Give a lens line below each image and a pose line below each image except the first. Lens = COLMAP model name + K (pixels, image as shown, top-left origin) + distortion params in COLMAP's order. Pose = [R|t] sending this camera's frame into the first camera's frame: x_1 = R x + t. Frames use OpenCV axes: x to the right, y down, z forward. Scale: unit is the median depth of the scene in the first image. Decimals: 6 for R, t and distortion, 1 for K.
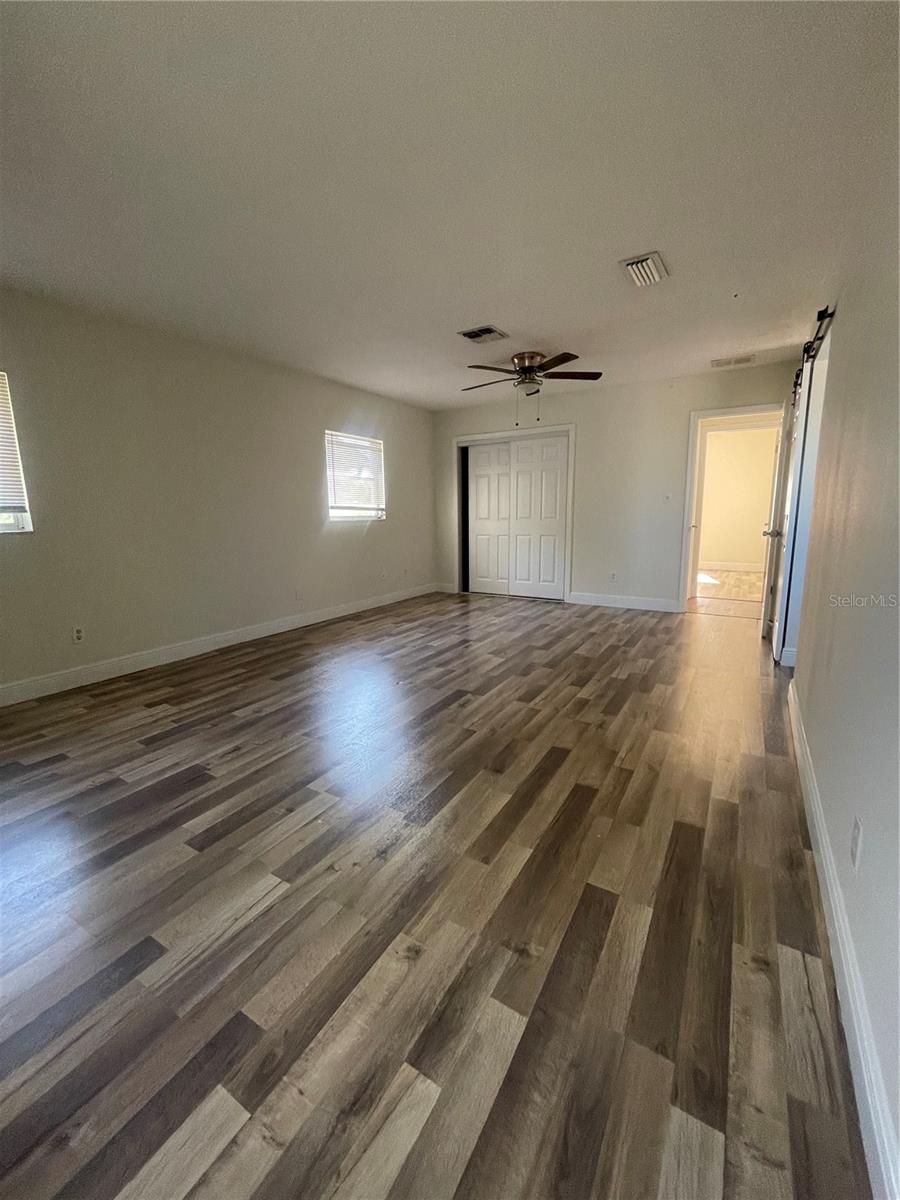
lens RADIAL K [[487.0, 0, 450.2], [0, 487.0, 597.6], [0, 0, 1]] dist [-0.003063, 0.001109]
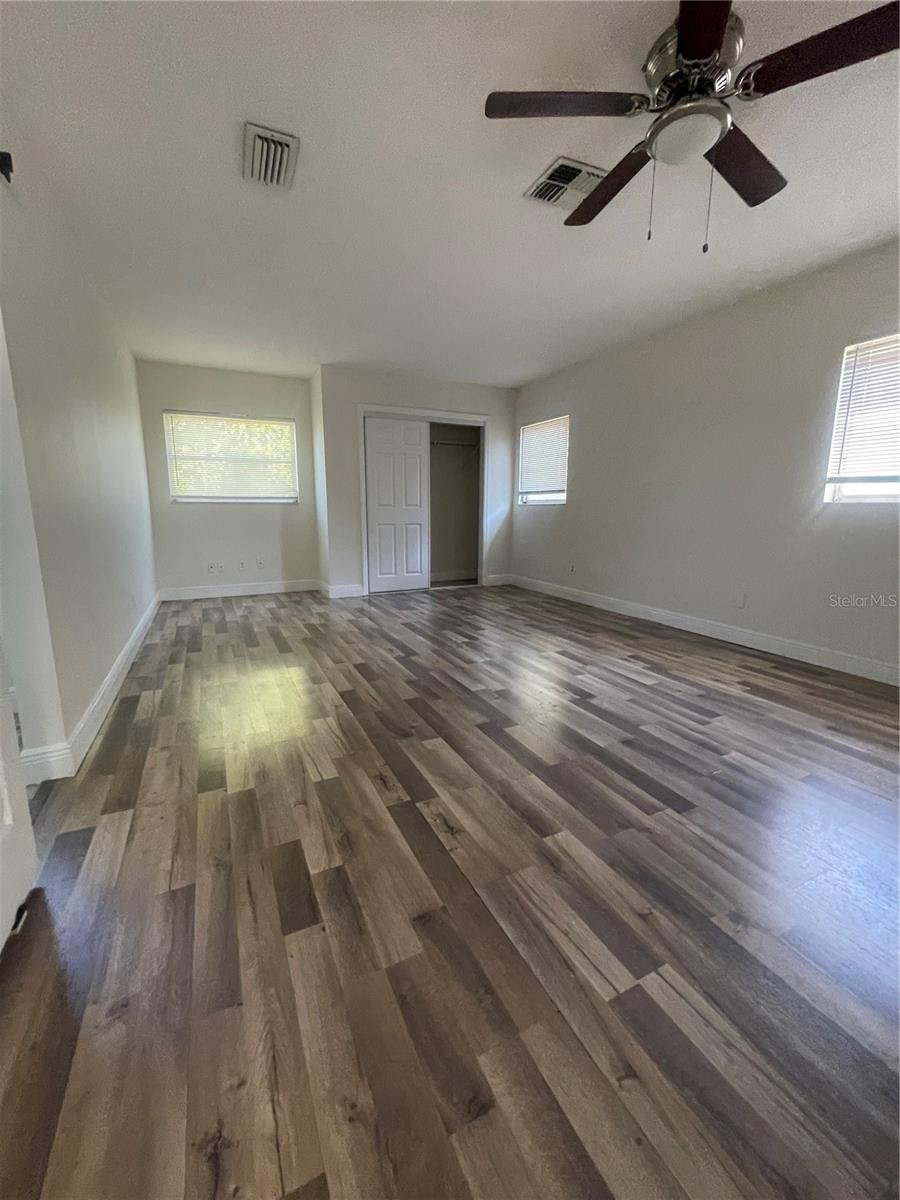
lens RADIAL K [[487.0, 0, 449.5], [0, 487.0, 595.9], [0, 0, 1]] dist [-0.003063, 0.001109]
pose [[-0.536626, 0.169926, -0.826533, 0.771796], [-0.142490, 0.947199, 0.287245, -0.232238], [0.831702, 0.271916, -0.484079, 1.390105]]
